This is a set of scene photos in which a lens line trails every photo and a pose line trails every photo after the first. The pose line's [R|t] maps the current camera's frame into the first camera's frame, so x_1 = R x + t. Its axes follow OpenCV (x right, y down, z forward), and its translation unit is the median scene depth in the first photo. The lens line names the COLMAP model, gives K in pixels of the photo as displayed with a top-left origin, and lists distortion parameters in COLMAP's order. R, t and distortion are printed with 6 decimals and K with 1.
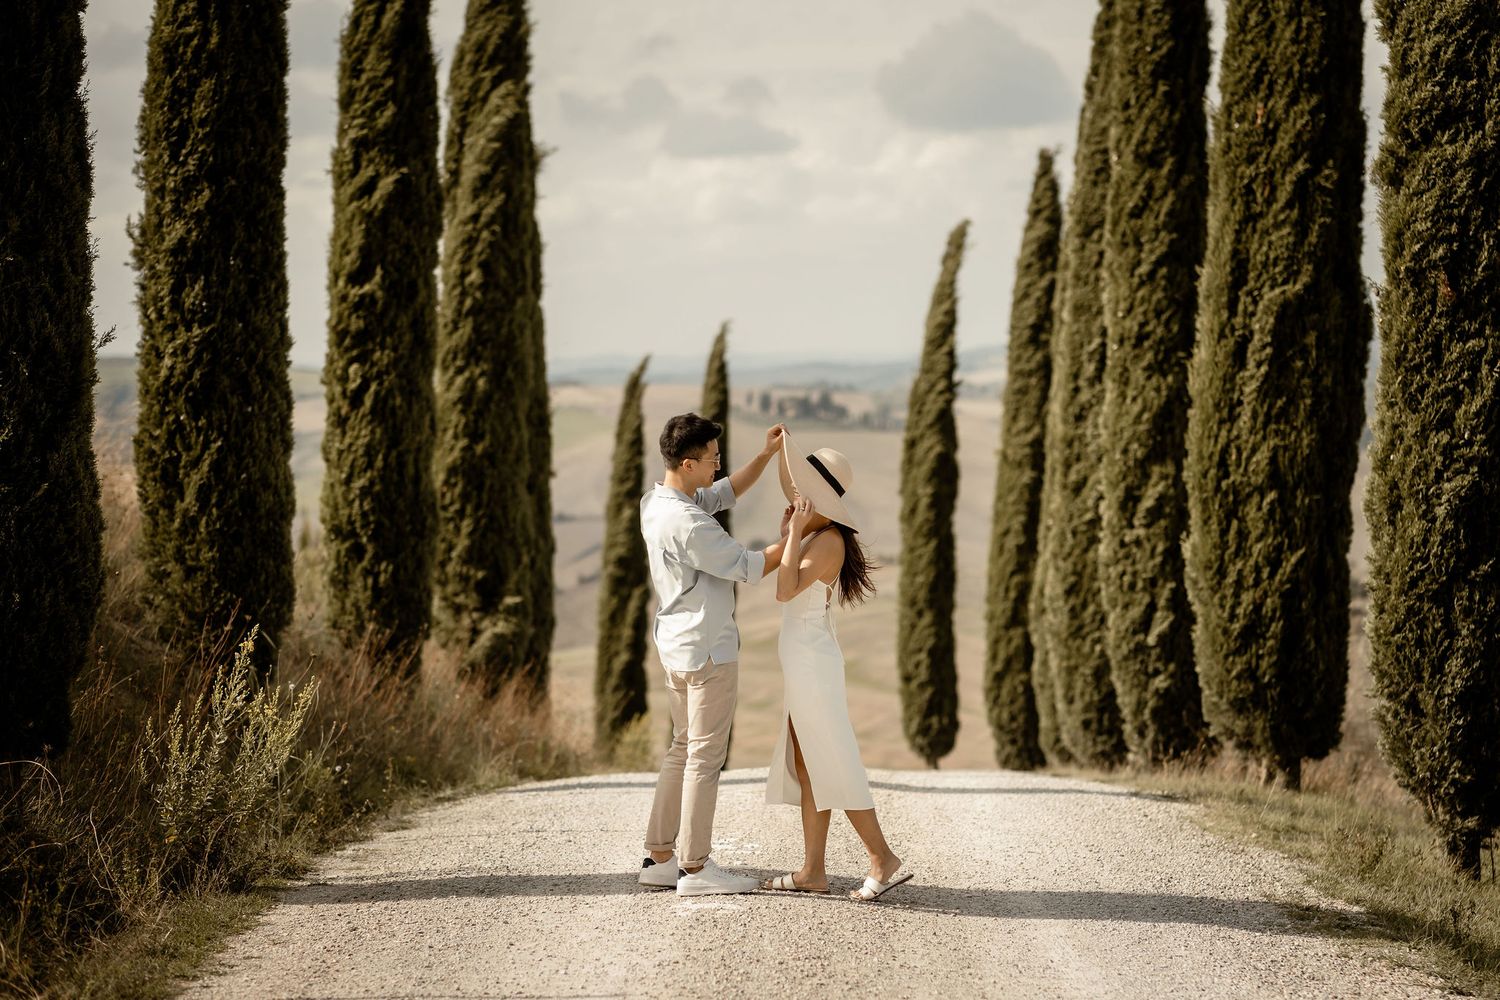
lens RADIAL K [[3670.0, 0, 750.0], [0, 3670.0, 500.0], [0, 0, 1]] dist [0.141109, 0.206032]
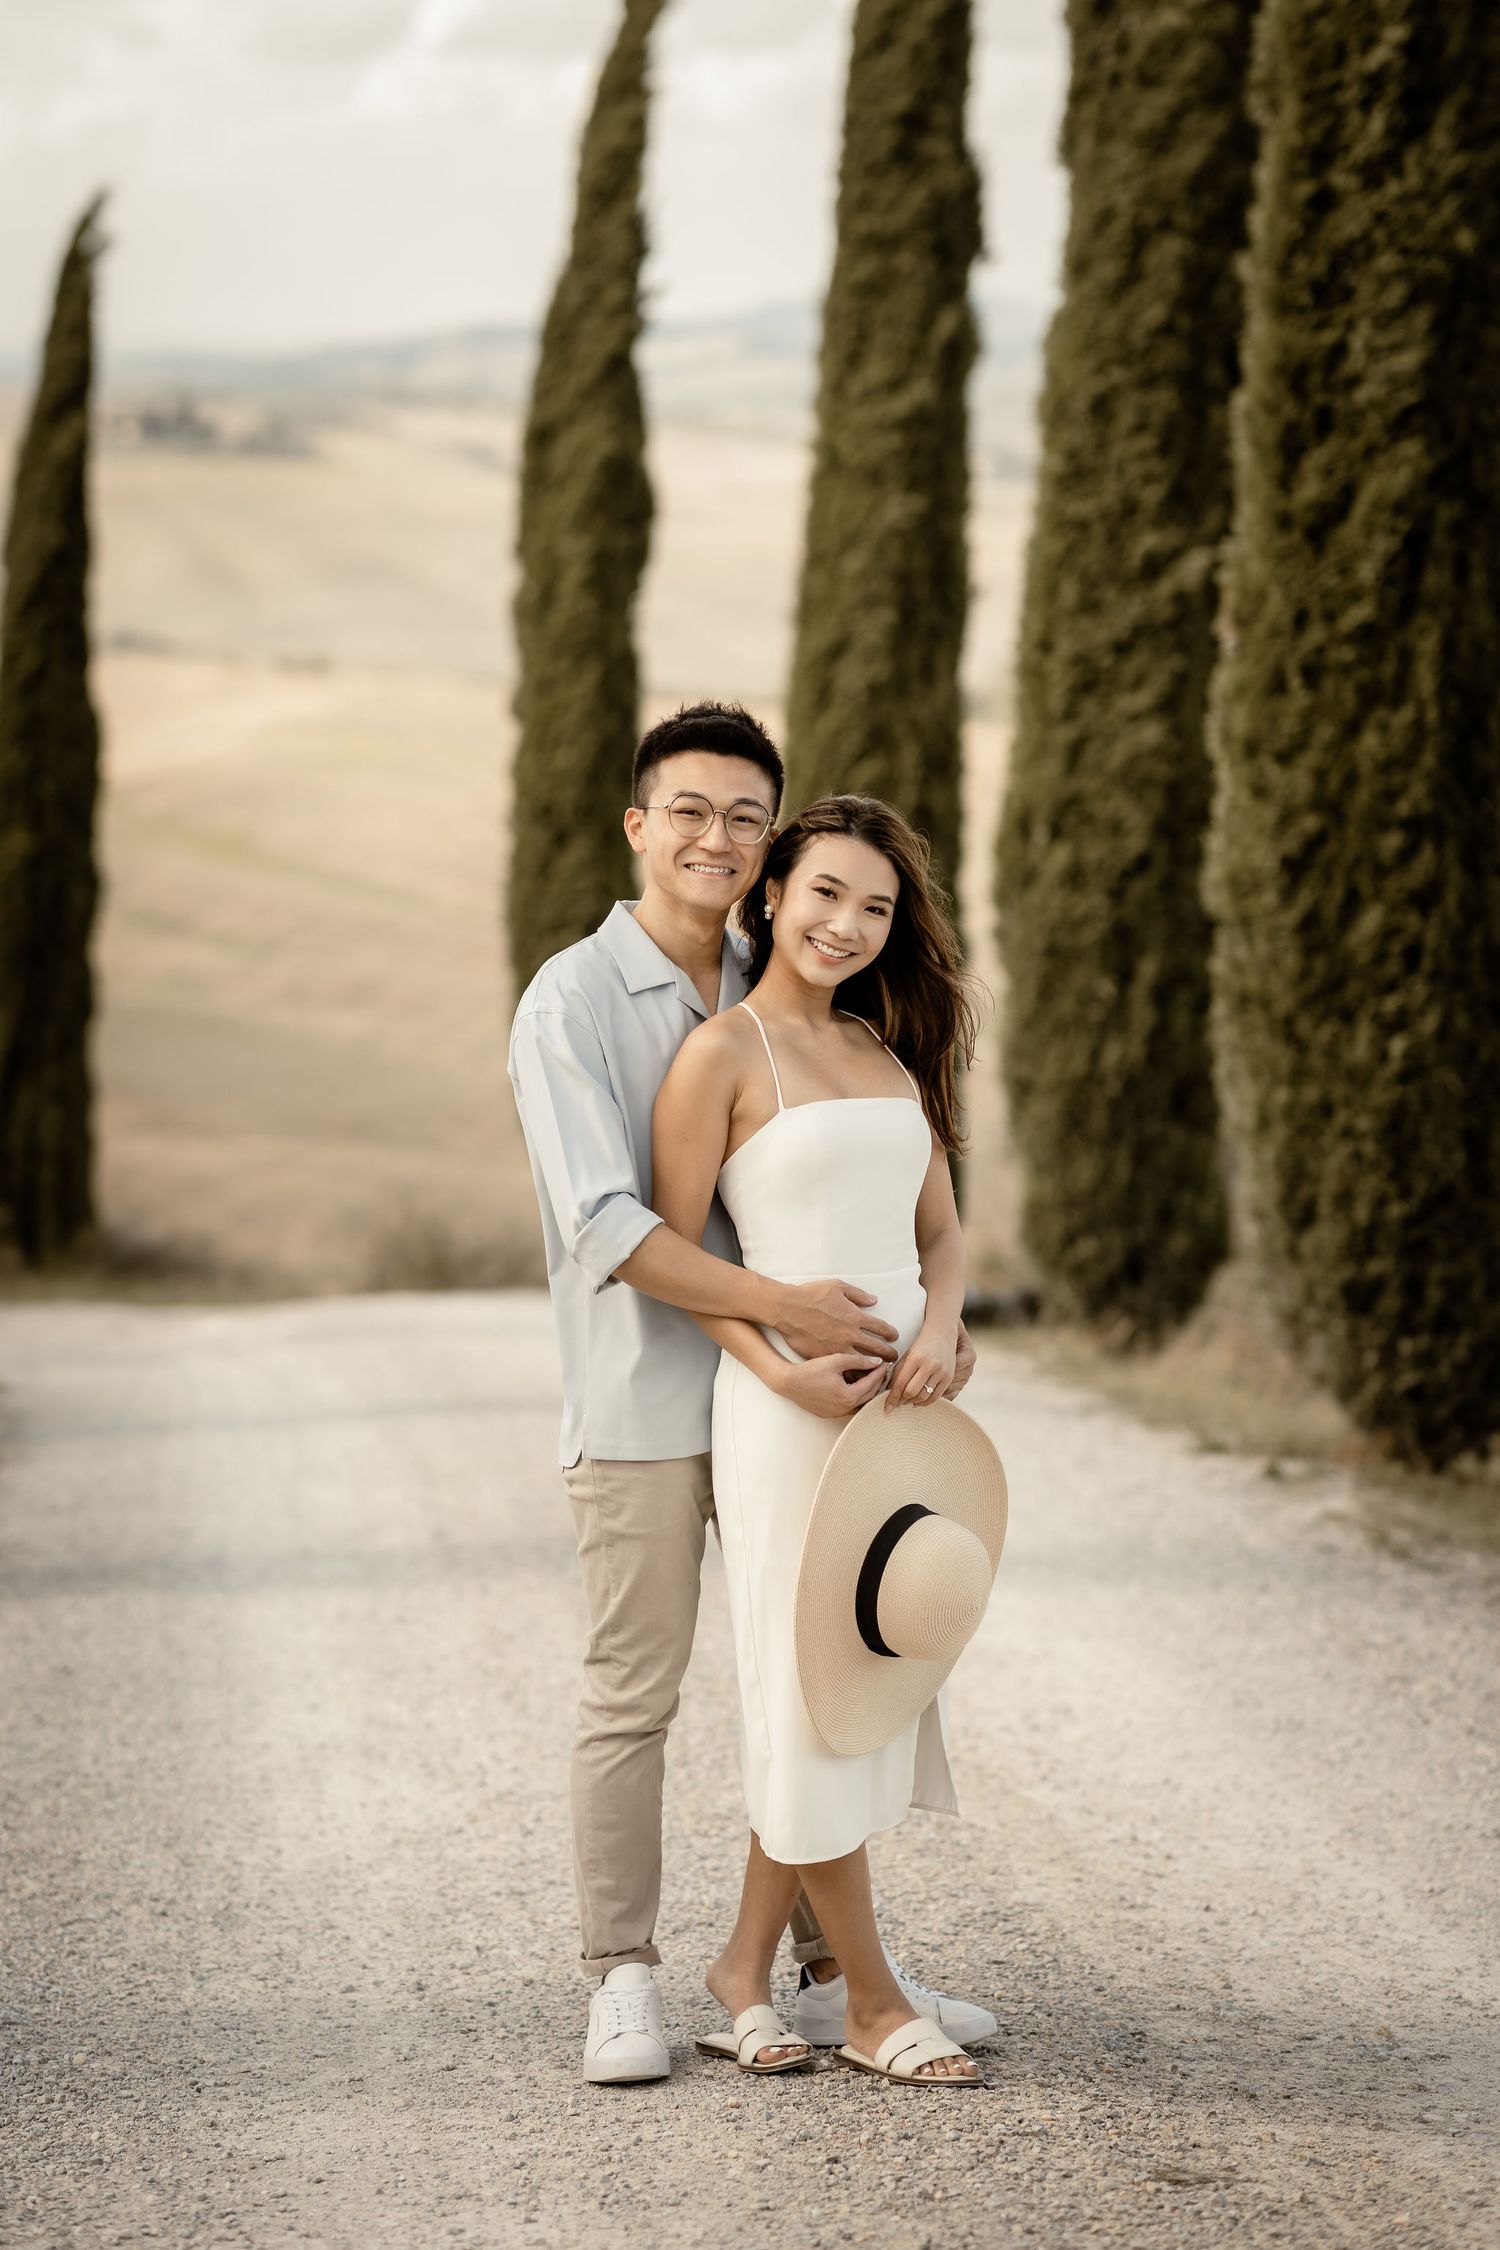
lens RADIAL K [[6325.6, 0, 657.9], [0, 6325.6, 877.5], [0, 0, 1]] dist [0.207606, -0.504001]
pose [[0.996024, -0.018075, 0.087235, -0.015280], [0.013857, 0.998717, 0.048714, -0.000491], [-0.088003, -0.047312, 0.994996, 0.601162]]
